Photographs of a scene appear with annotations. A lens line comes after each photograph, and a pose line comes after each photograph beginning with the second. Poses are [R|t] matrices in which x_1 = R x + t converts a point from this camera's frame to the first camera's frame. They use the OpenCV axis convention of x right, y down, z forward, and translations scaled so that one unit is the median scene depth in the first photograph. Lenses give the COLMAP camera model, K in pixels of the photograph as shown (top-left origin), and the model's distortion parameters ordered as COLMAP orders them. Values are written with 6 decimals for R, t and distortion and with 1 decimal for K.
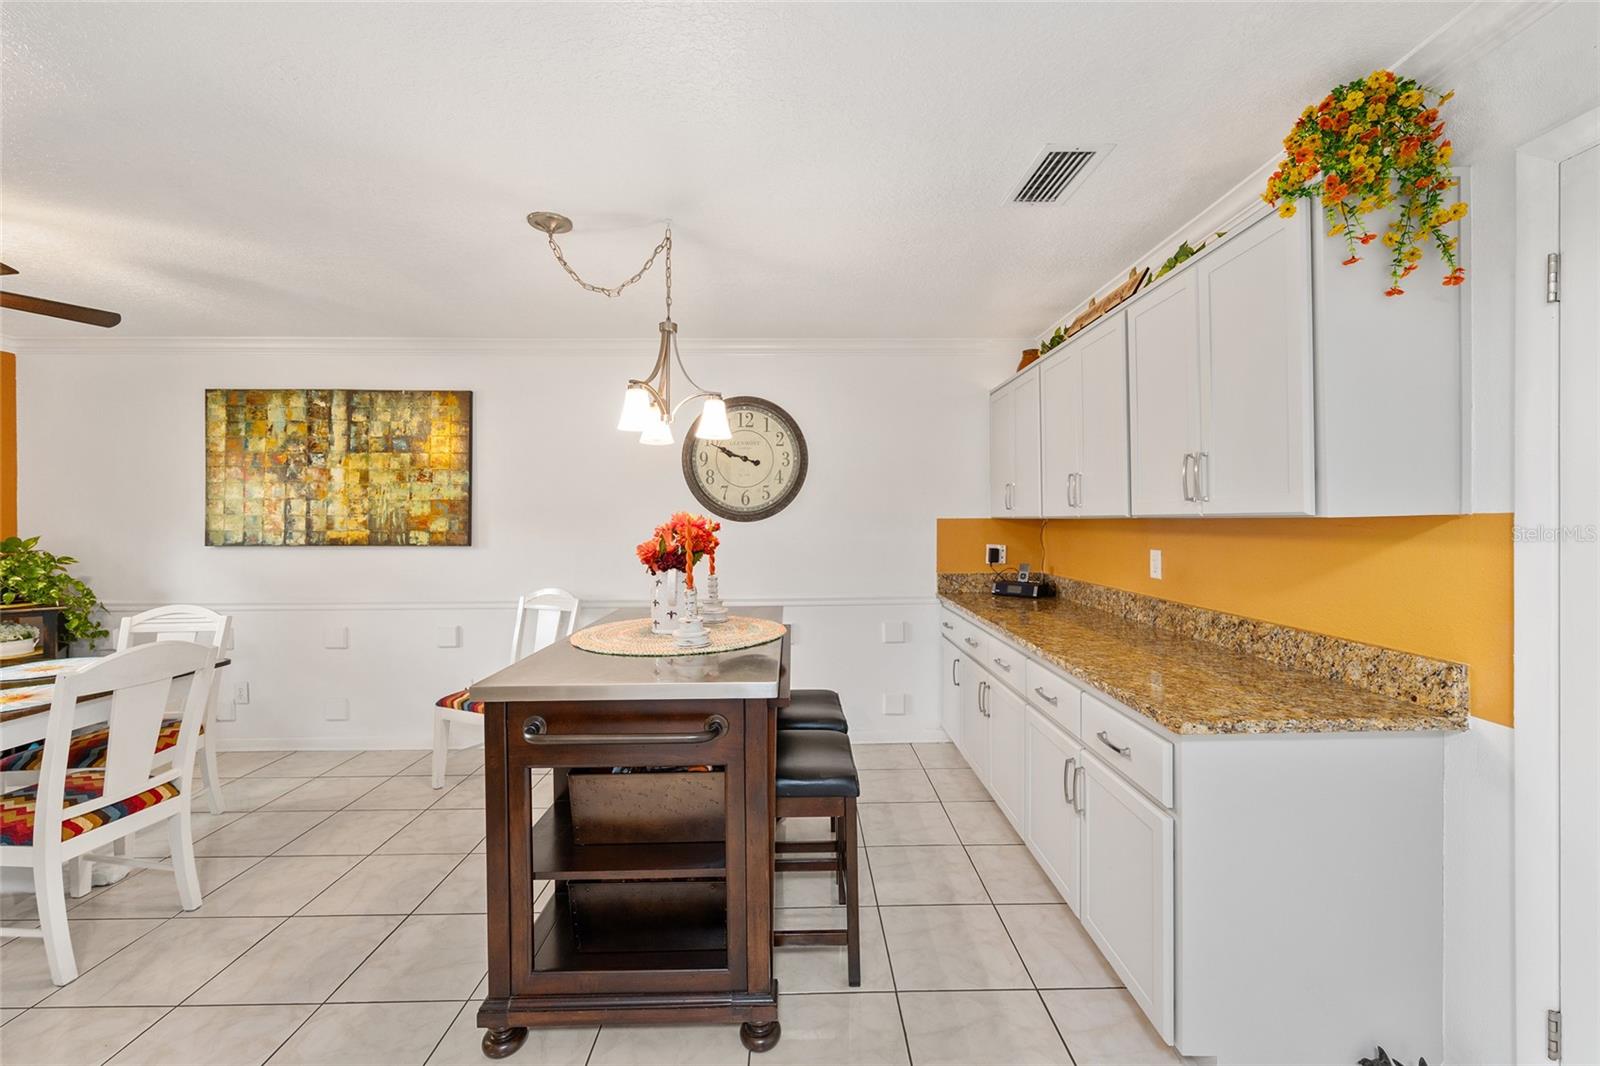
lens RADIAL K [[640.9, 0, 803.2], [0, 640.9, 525.0], [0, 0, 1]] dist [-0.005129, 0.001276]
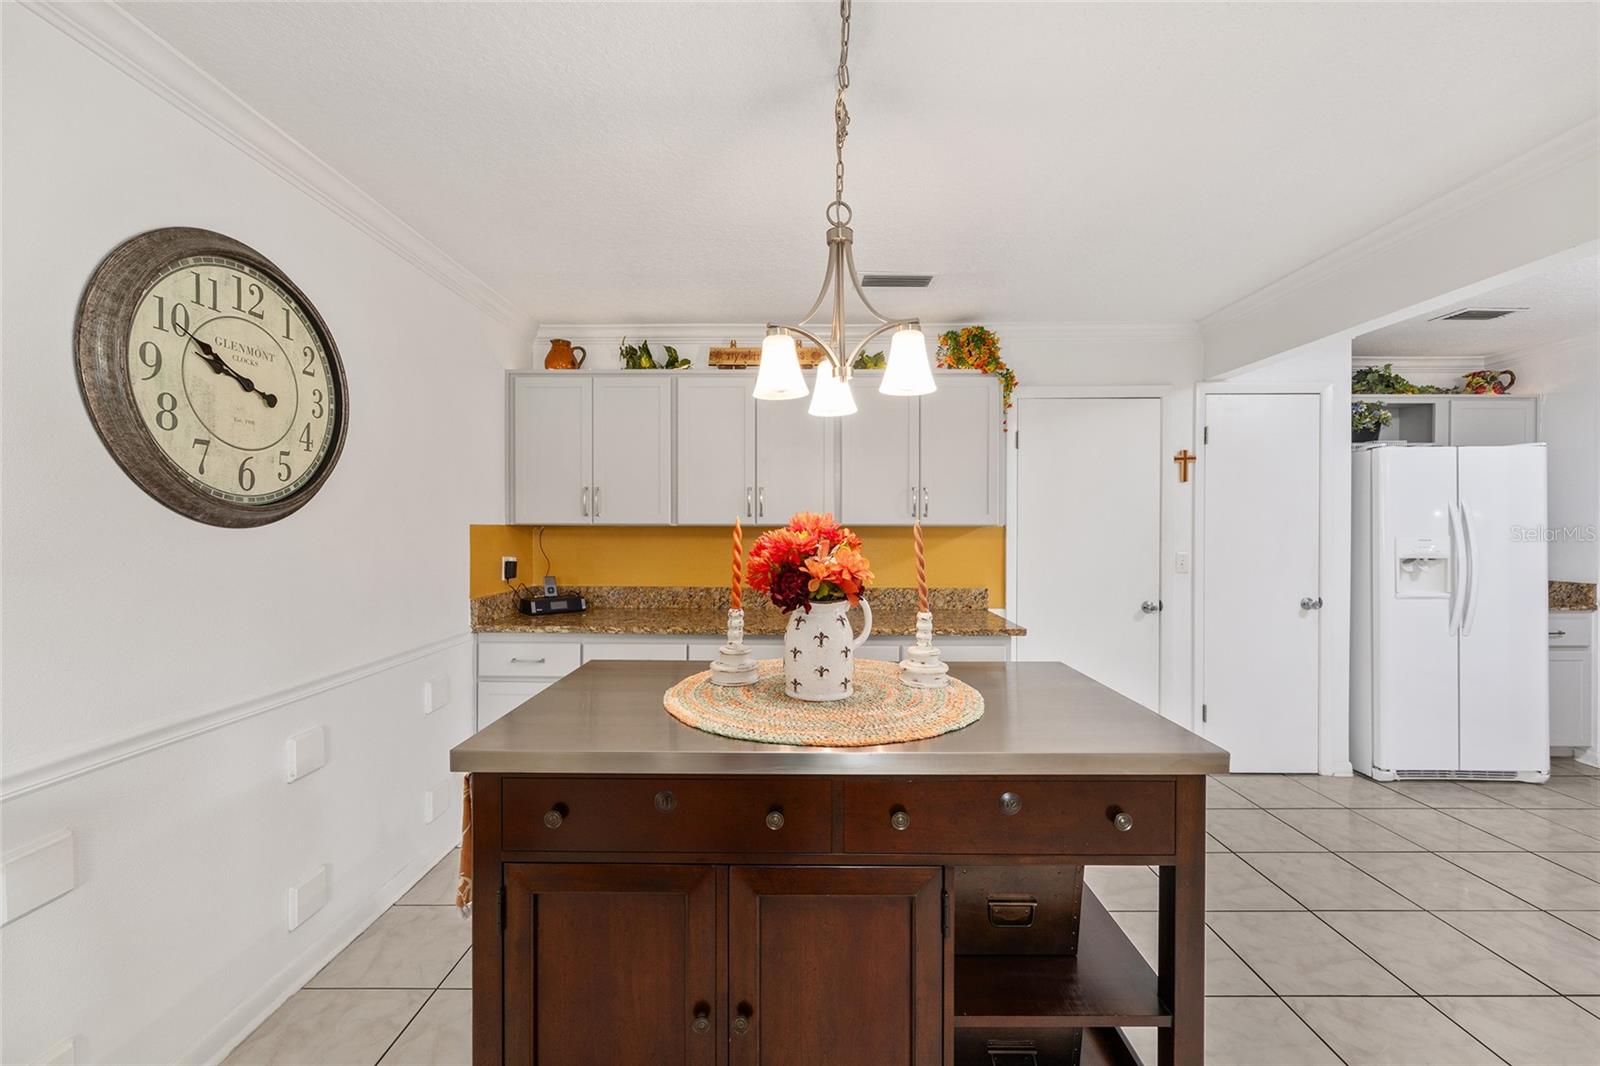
lens RADIAL K [[640.9, 0, 806.3], [0, 640.9, 526.2], [0, 0, 1]] dist [-0.005129, 0.001276]
pose [[0.024101, 0.005755, 0.999693, -0.532354], [0.005307, 0.999969, -0.005884, -0.001439], [-0.999695, 0.005447, 0.024069, 0.617507]]
